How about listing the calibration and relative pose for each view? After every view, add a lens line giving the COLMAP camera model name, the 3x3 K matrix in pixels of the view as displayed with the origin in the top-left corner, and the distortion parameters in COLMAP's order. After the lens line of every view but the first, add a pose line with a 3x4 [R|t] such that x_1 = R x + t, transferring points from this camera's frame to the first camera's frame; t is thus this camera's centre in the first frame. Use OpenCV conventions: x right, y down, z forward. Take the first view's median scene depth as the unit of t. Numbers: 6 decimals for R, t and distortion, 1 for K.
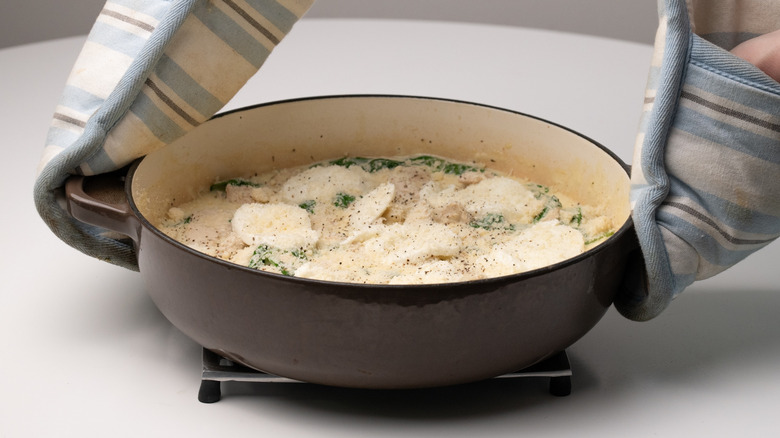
lens RADIAL K [[2441.1, 0, 390.0], [0, 2441.1, 219.0], [0, 0, 1]] dist [-0.011308, 0.855043]
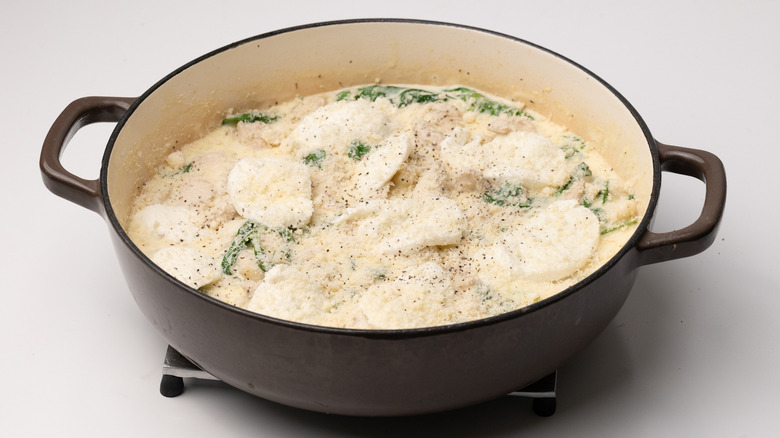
lens RADIAL K [[2441.1, 0, 390.0], [0, 2441.1, 219.0], [0, 0, 1]] dist [-0.011308, 0.855043]
pose [[0.987556, 0.066535, -0.142501, 0.128596], [-0.032852, 0.973384, 0.226813, -0.195662], [0.153799, -0.219309, 0.963457, 0.105546]]
